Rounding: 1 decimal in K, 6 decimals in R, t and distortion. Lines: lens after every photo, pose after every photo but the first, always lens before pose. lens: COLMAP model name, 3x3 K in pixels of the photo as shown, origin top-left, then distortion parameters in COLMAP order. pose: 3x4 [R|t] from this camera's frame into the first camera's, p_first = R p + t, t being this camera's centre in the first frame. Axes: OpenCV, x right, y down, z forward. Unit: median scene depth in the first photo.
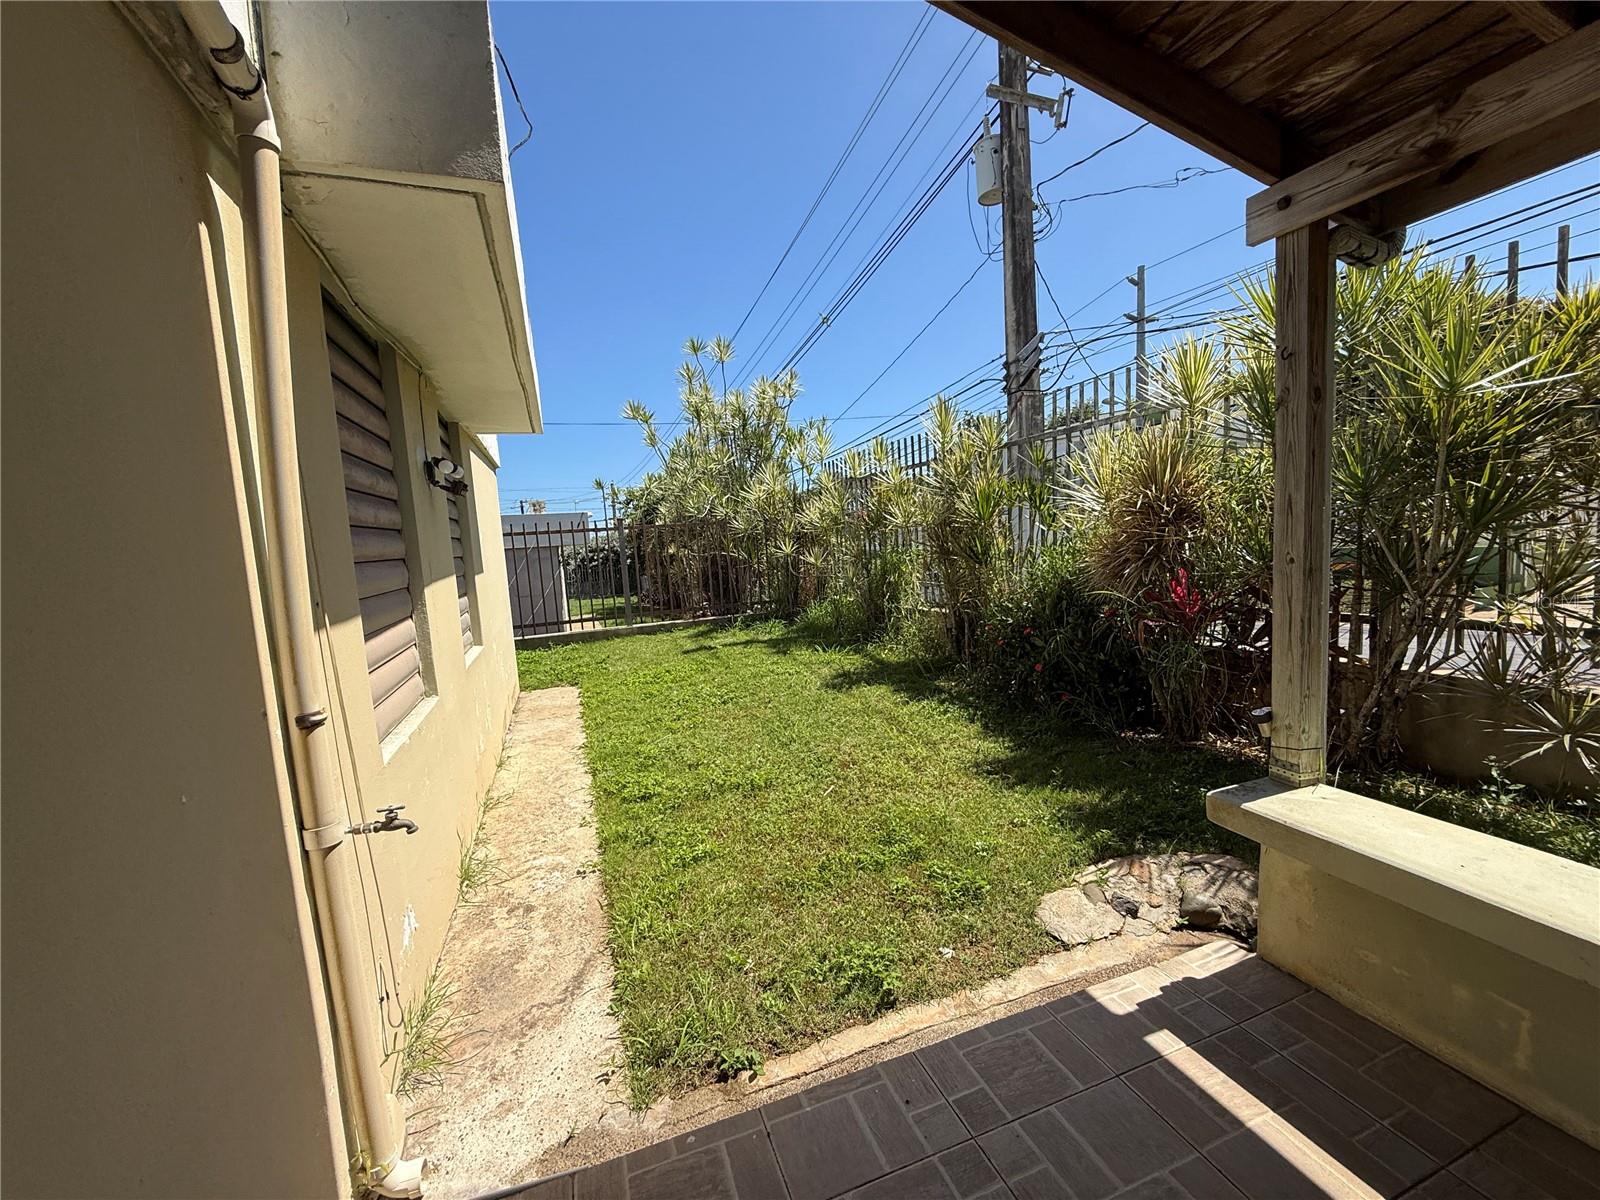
lens RADIAL K [[642.3, 0, 803.9], [0, 642.3, 601.2], [0, 0, 1]] dist [-0.001480, 0.000572]
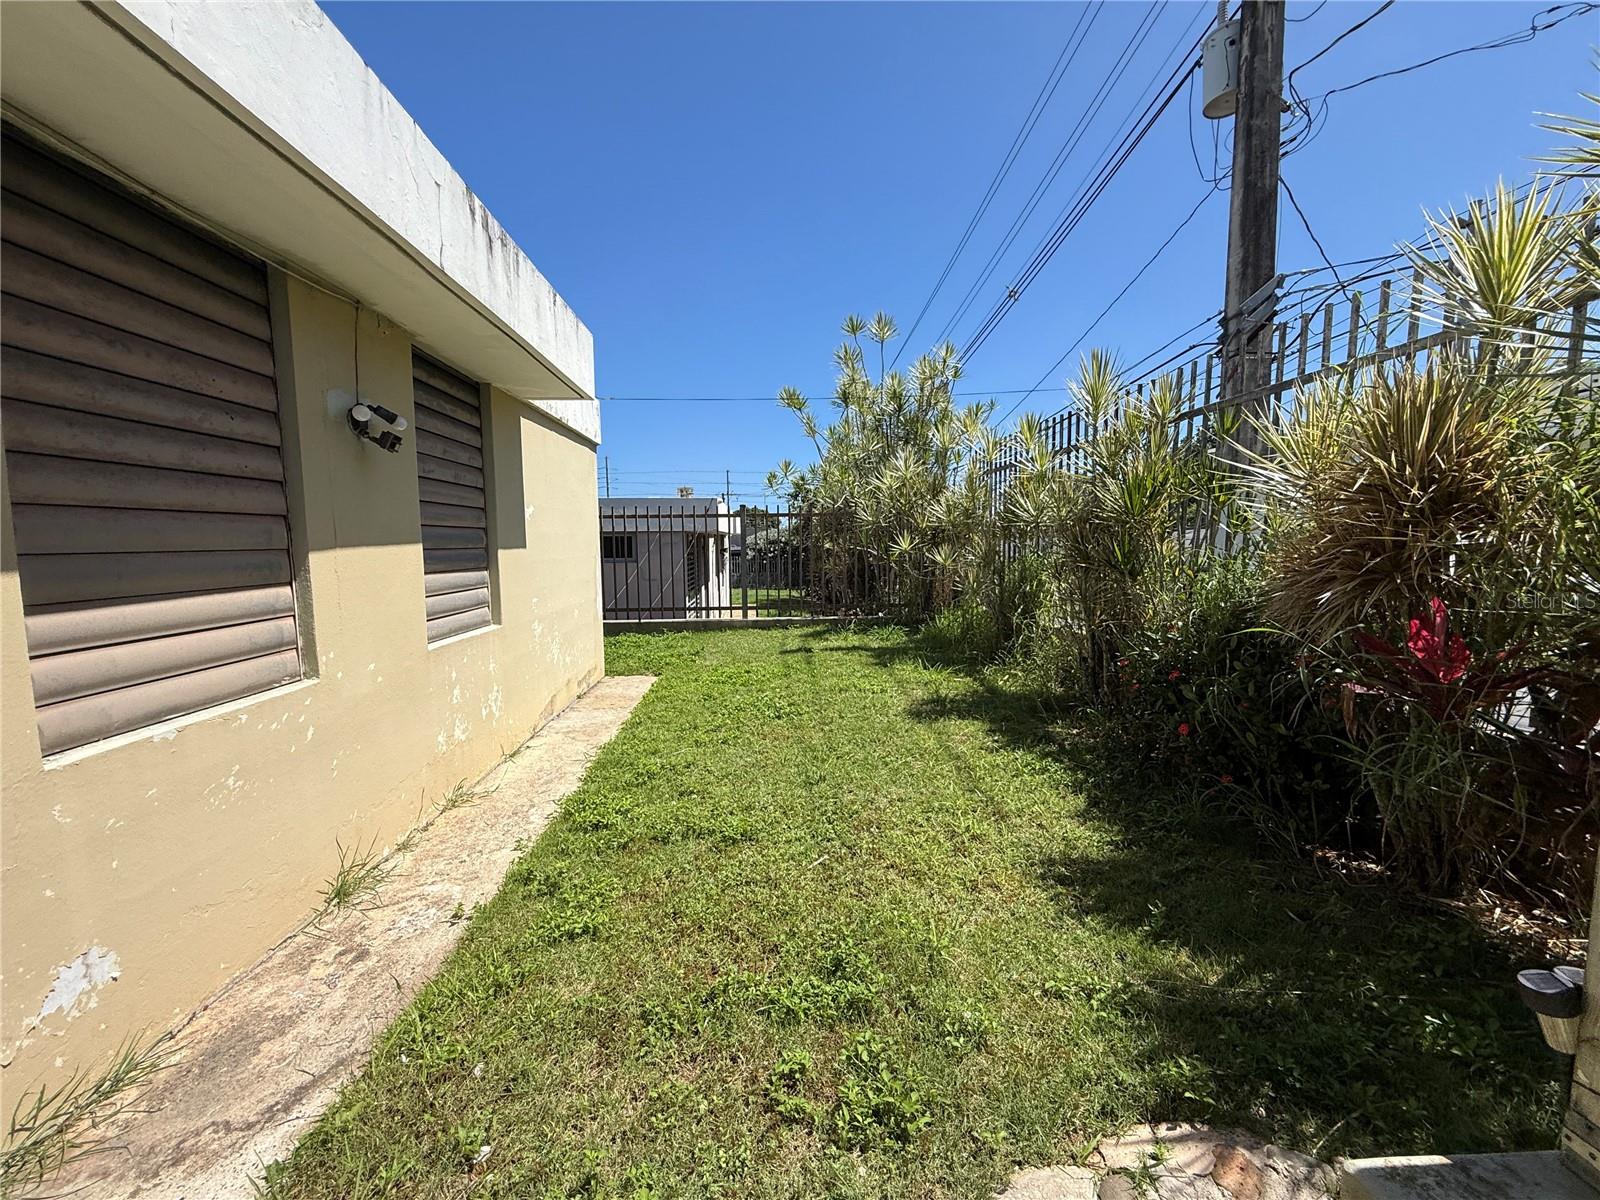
lens RADIAL K [[642.3, 0, 802.9], [0, 642.3, 603.4], [0, 0, 1]] dist [-0.001480, 0.000572]
pose [[0.950691, 0.079409, -0.299800, 0.172628], [-0.078416, 0.996802, 0.015362, -0.009350], [0.300061, 0.008904, 0.953878, 0.224156]]
